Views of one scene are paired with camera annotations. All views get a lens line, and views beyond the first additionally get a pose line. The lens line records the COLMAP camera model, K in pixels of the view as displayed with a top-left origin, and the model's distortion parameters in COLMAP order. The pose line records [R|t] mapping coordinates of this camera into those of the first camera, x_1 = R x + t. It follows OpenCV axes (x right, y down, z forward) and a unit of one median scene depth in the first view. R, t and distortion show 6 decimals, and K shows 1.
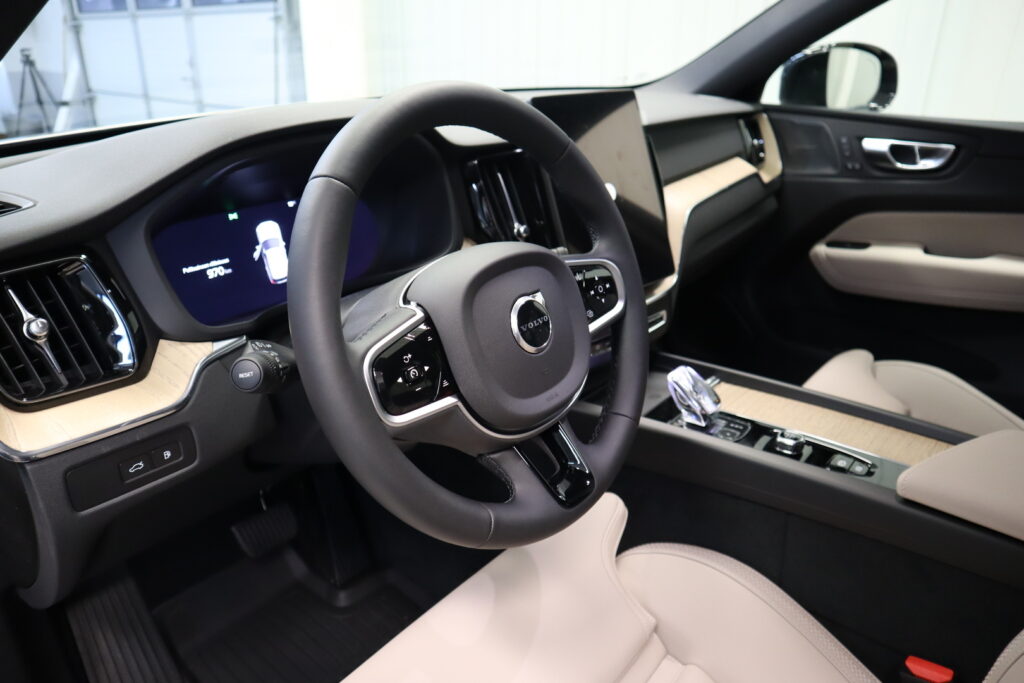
lens RADIAL K [[705.9, 0, 512.0], [0, 705.9, 341.5], [0, 0, 1]] dist [-0.123760, 0.073916]
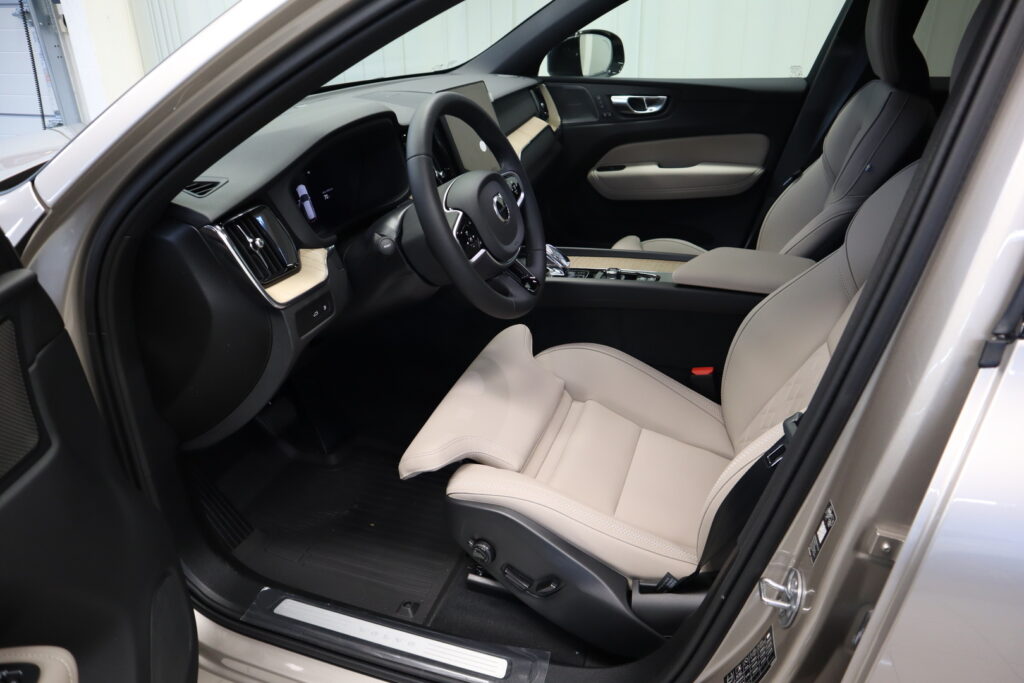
lens RADIAL K [[705.9, 0, 512.0], [0, 705.9, 341.5], [0, 0, 1]] dist [-0.123760, 0.073916]
pose [[0.930362, -0.184029, 0.317112, -0.267985], [0.169319, 0.982810, 0.073591, 0.083545], [-0.325204, -0.014773, 0.945528, -0.378477]]
